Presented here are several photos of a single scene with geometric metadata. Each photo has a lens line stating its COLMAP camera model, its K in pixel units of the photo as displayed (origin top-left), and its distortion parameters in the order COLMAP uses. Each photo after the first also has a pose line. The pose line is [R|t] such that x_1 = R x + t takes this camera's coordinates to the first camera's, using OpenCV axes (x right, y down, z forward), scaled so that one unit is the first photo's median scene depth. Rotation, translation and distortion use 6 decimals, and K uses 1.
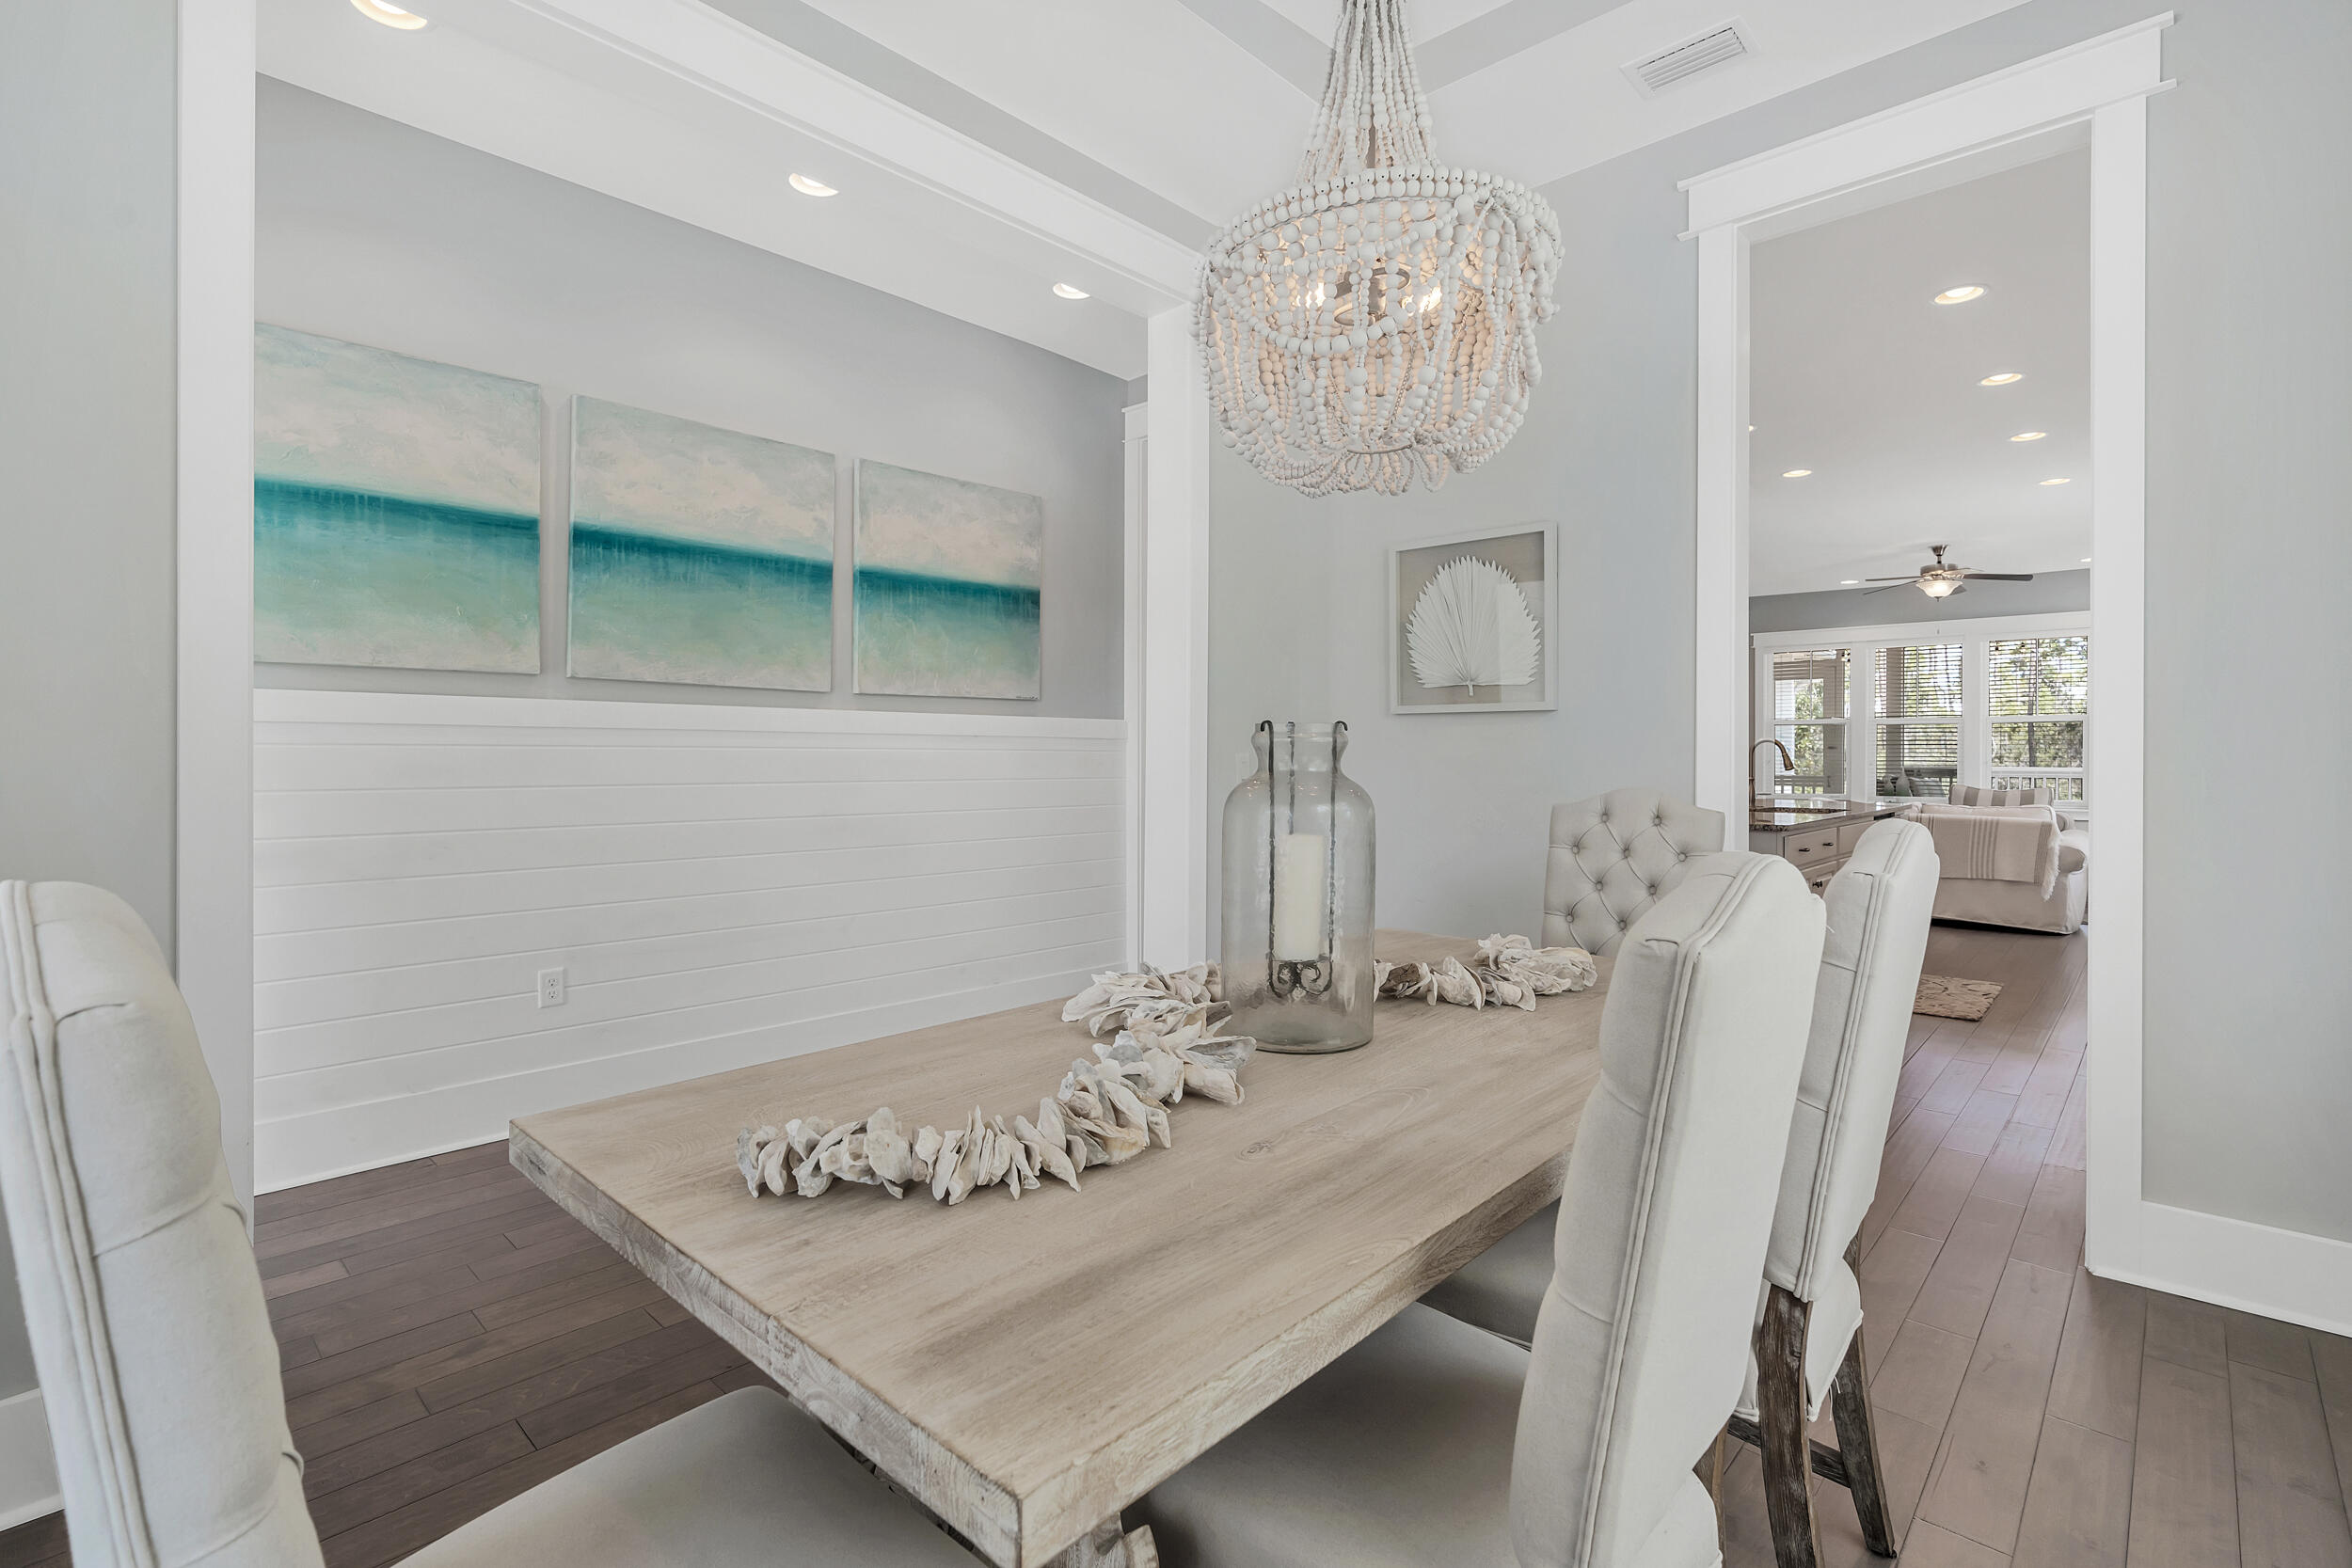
lens RADIAL K [[1062.3, 0, 1179.5], [0, 1062.3, 772.8], [0, 0, 1]] dist [-0.005809, 0.002340]
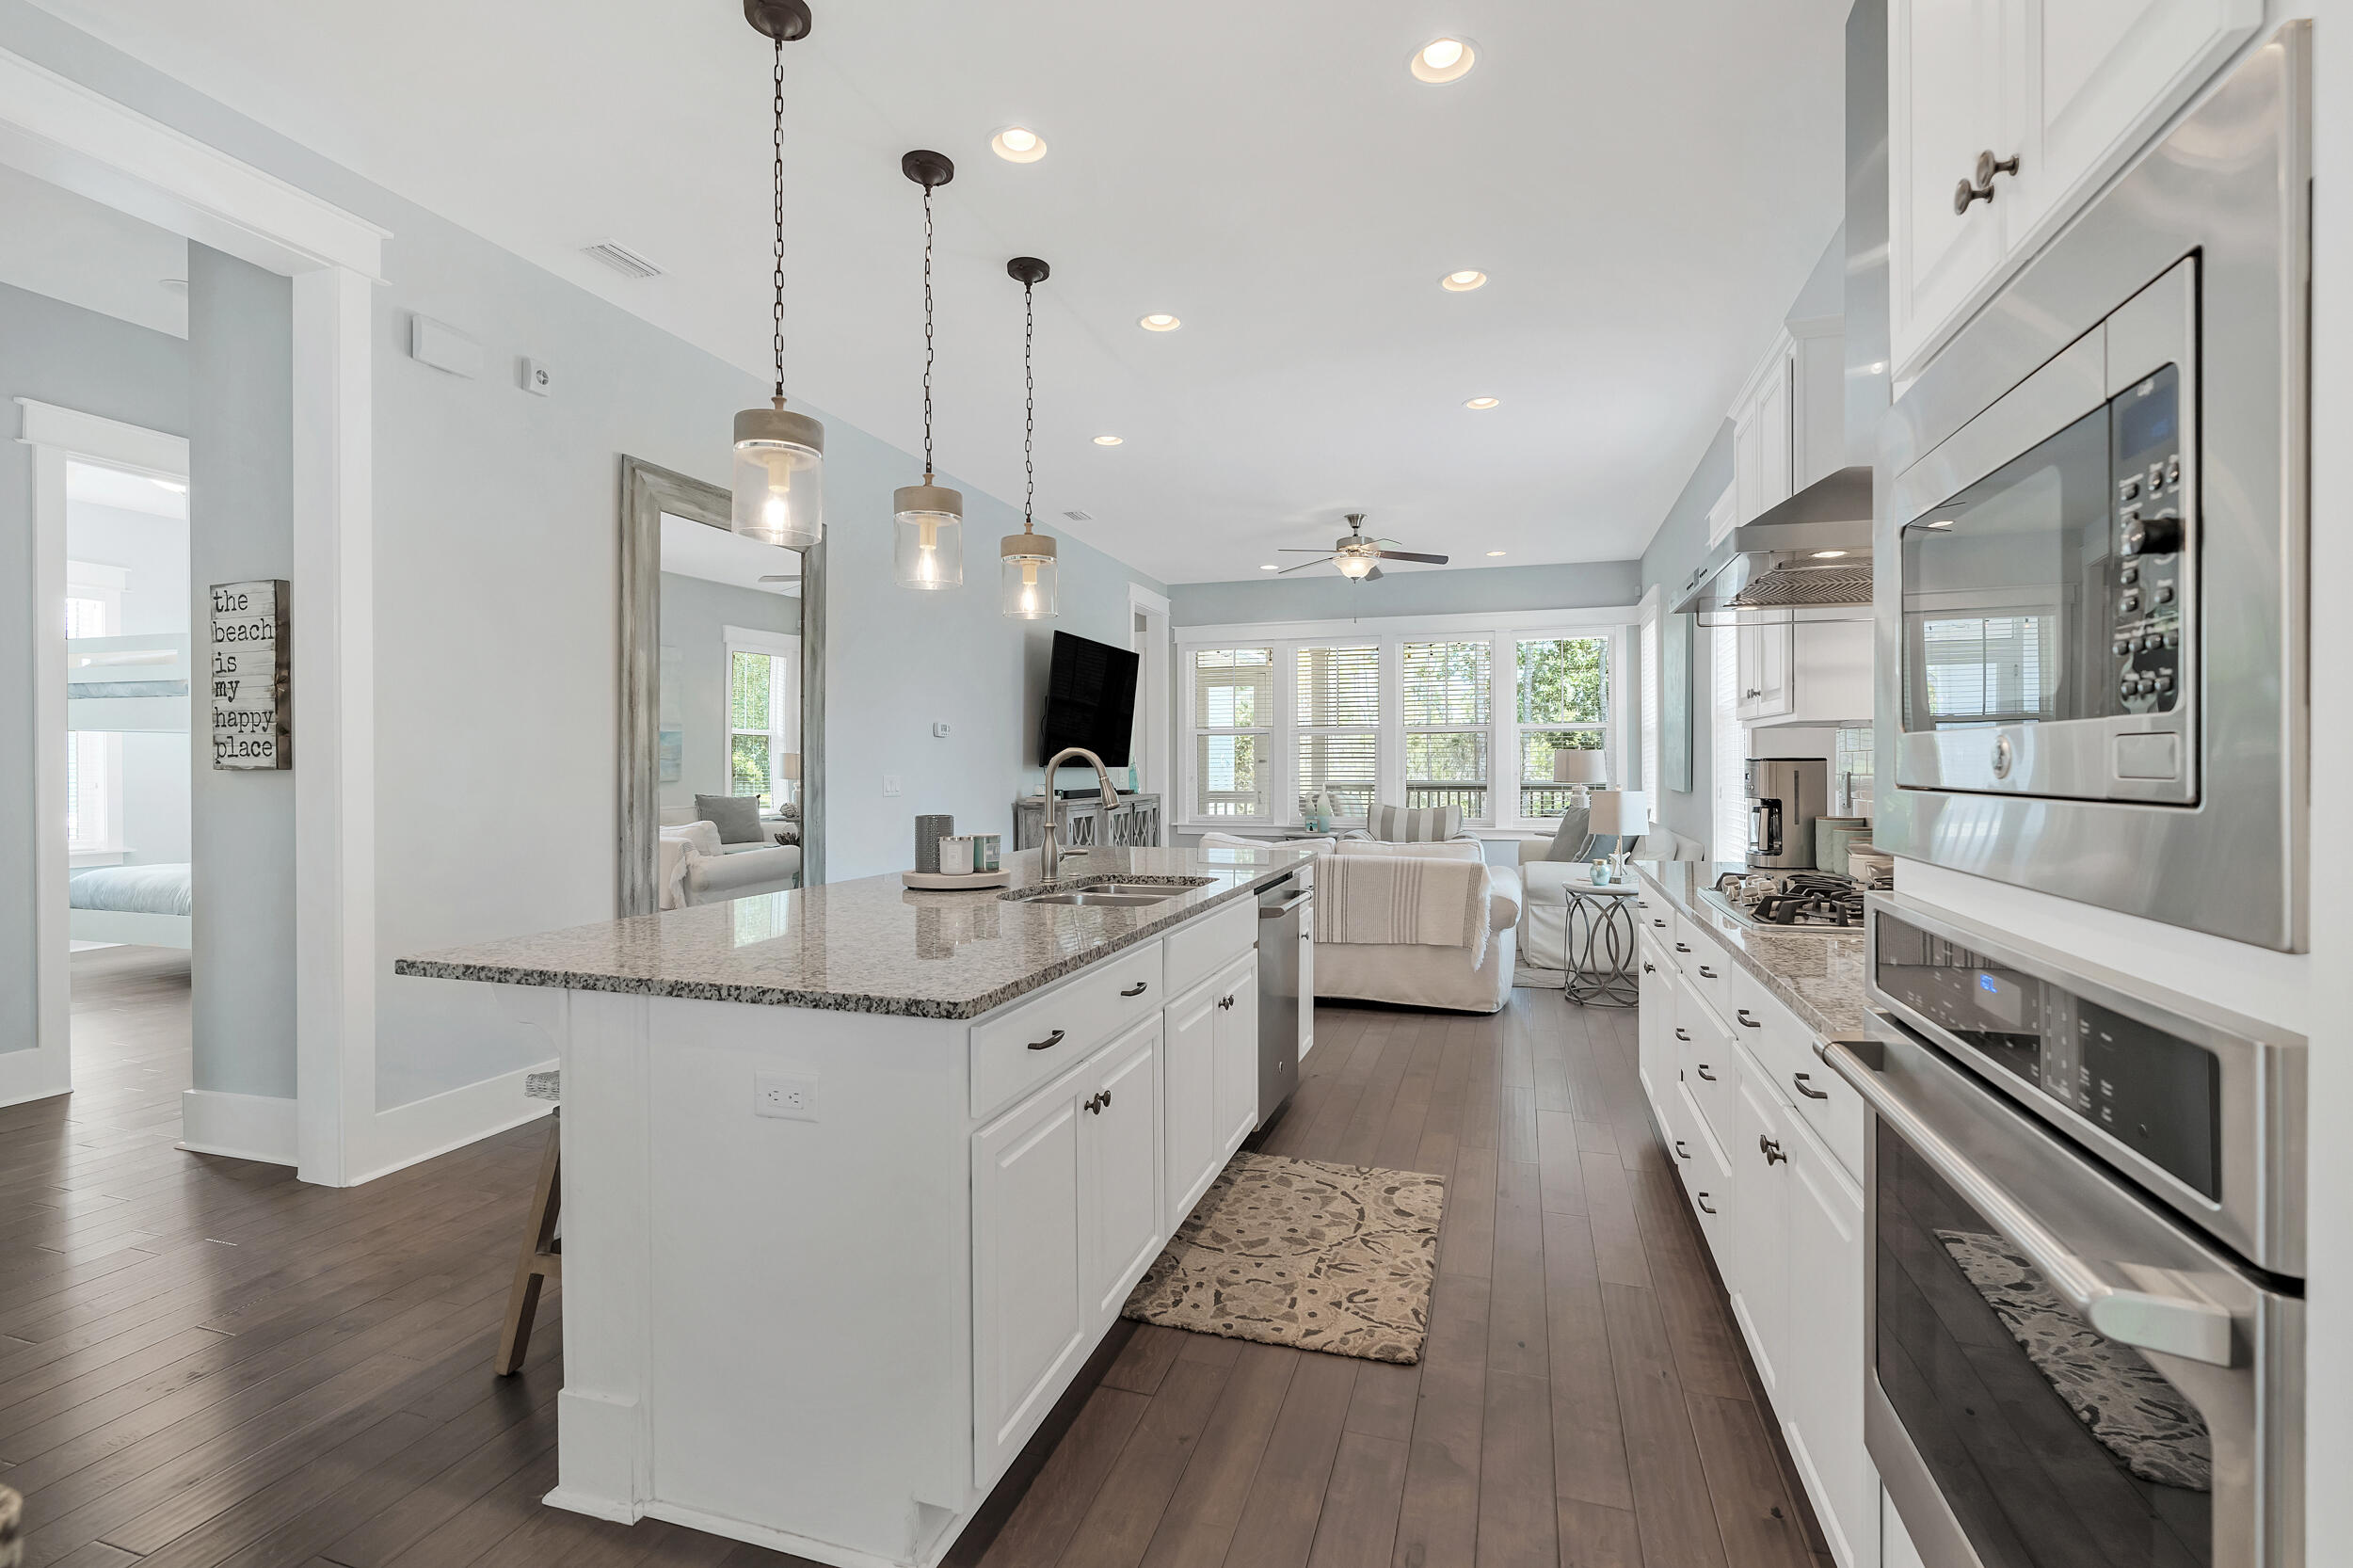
lens RADIAL K [[1062.8, 0, 1184.2], [0, 1062.8, 801.8], [0, 0, 1]] dist [-0.005809, 0.002340]
pose [[0.897794, -0.015896, 0.440128, 0.235428], [0.009747, 0.999821, 0.016226, -0.006940], [-0.440307, -0.010278, 0.897788, 0.321194]]
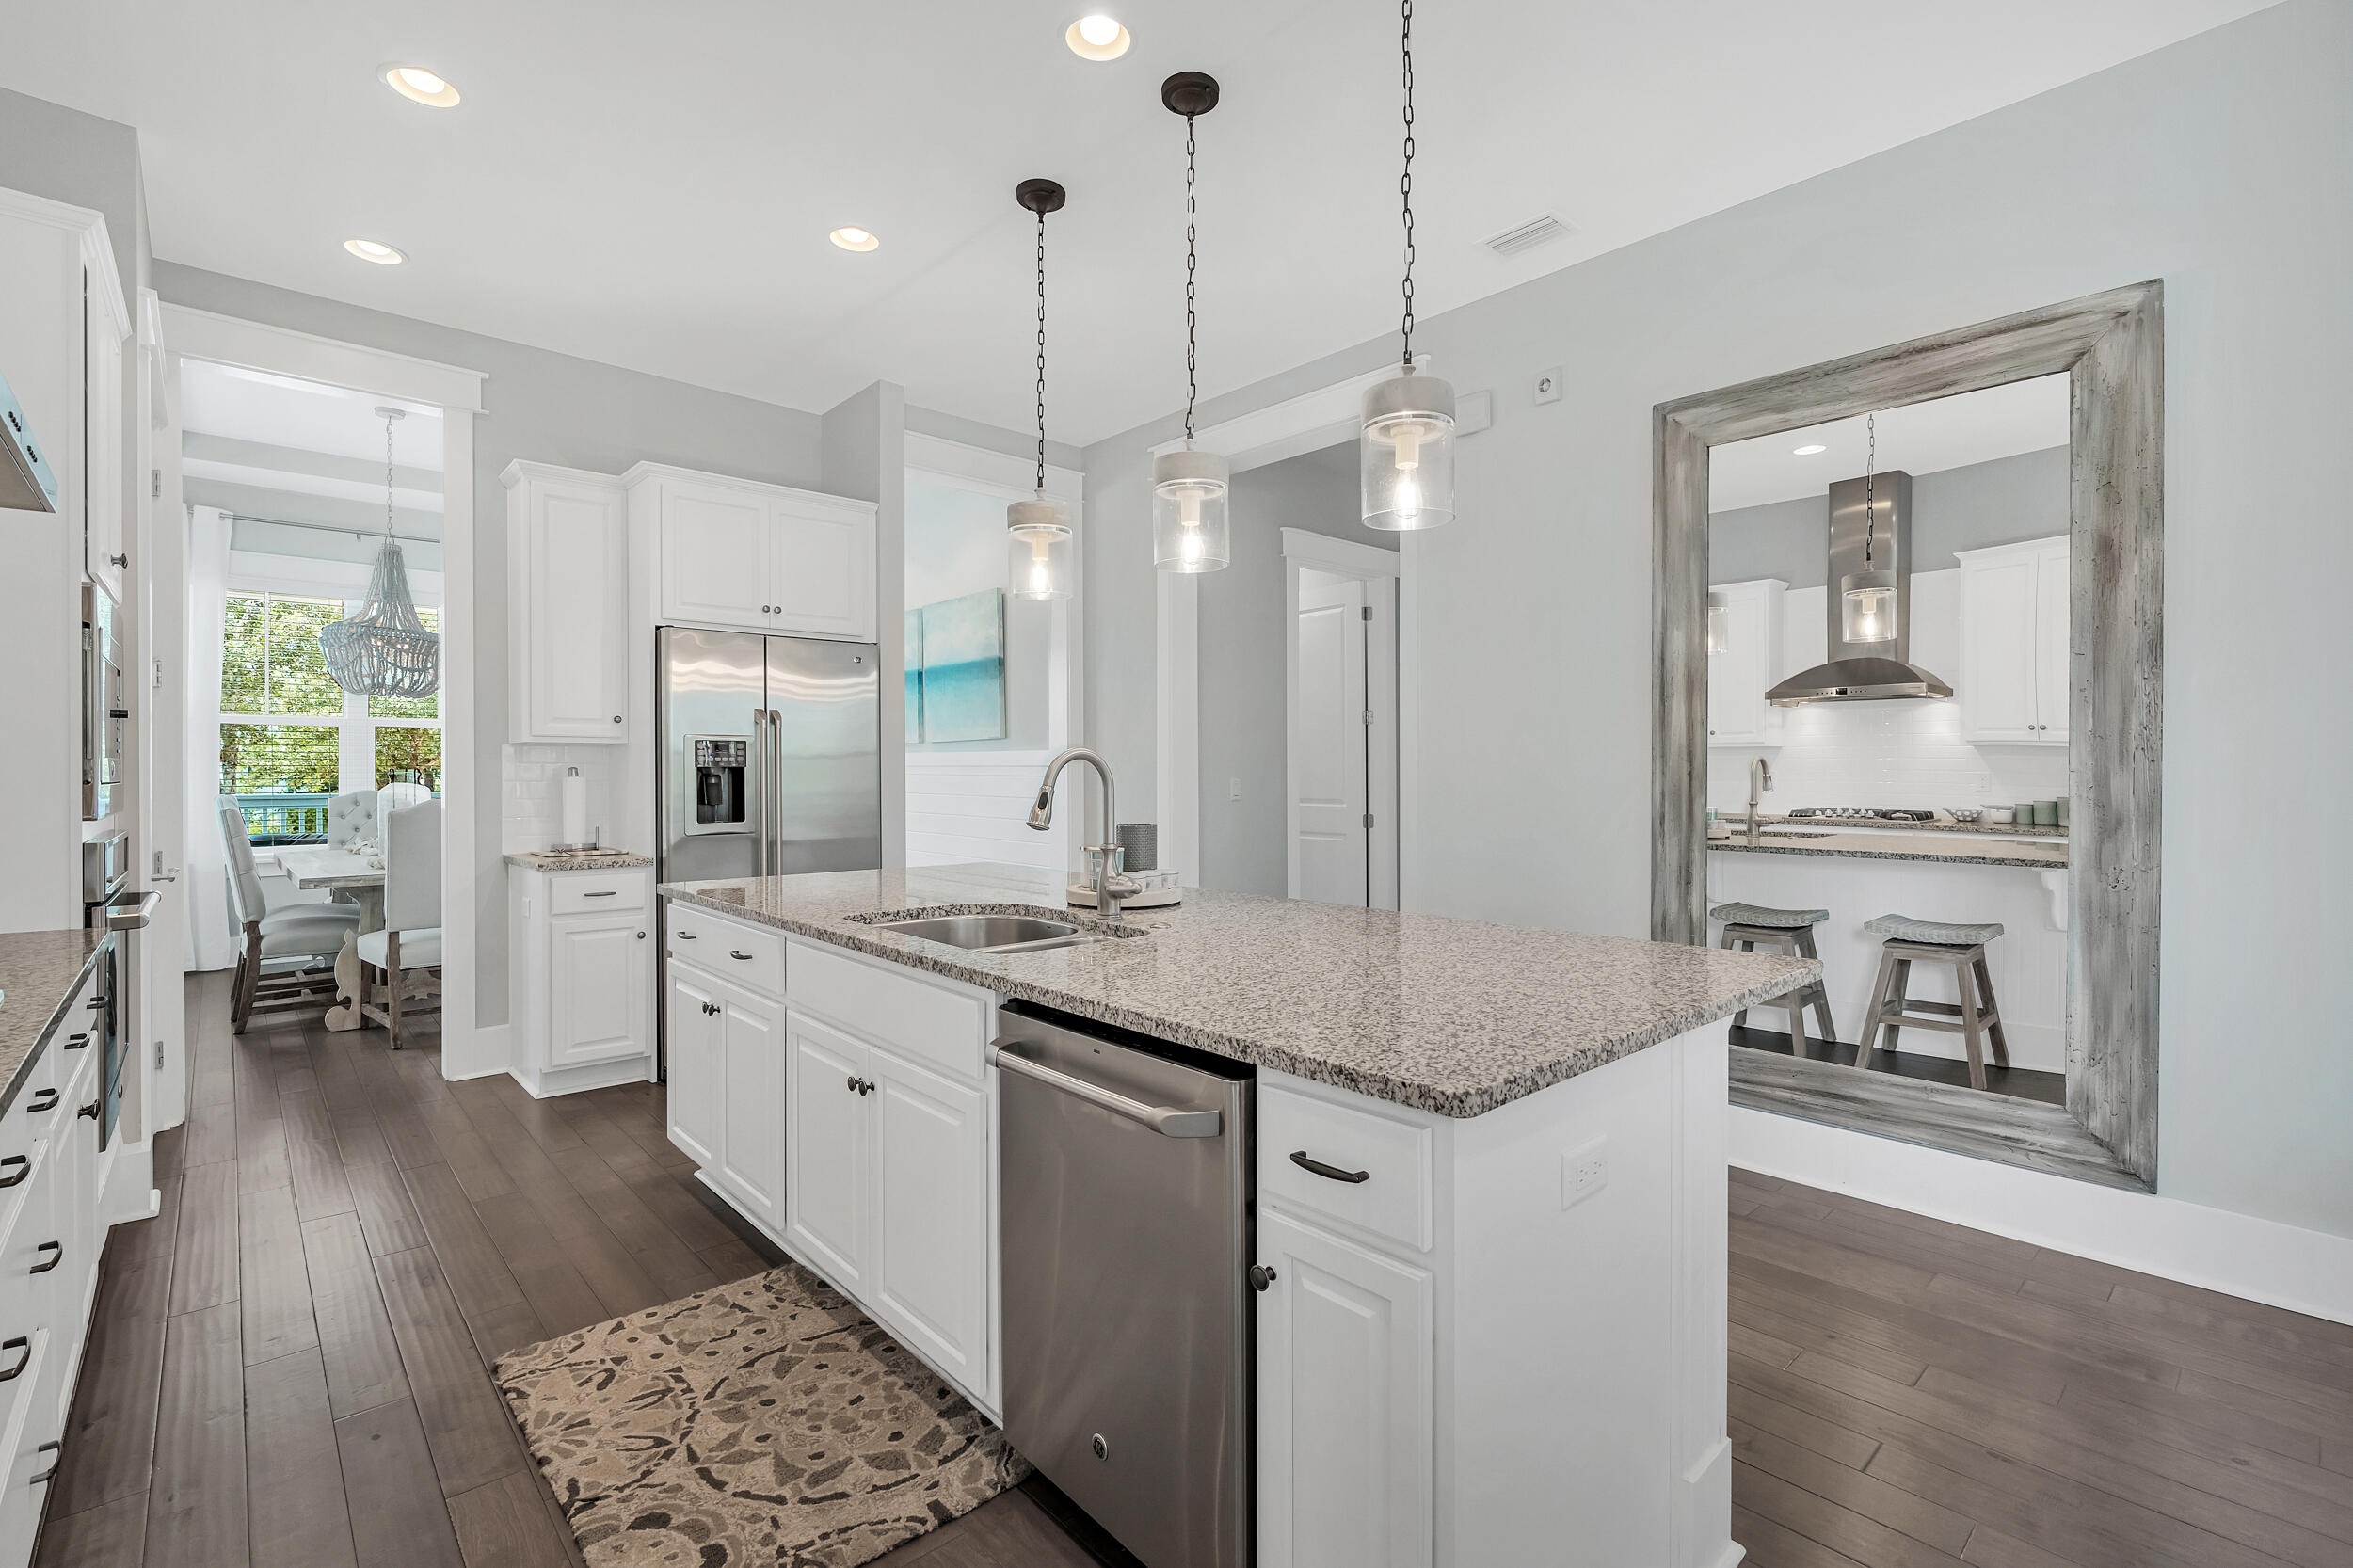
lens RADIAL K [[1062.8, 0, 1173.2], [0, 1062.8, 779.9], [0, 0, 1]] dist [-0.005809, 0.002340]
pose [[-0.076848, 0.010426, -0.996988, 0.620119], [-0.021761, 0.999690, 0.012131, -0.014390], [0.996805, 0.022627, -0.076597, 0.688603]]
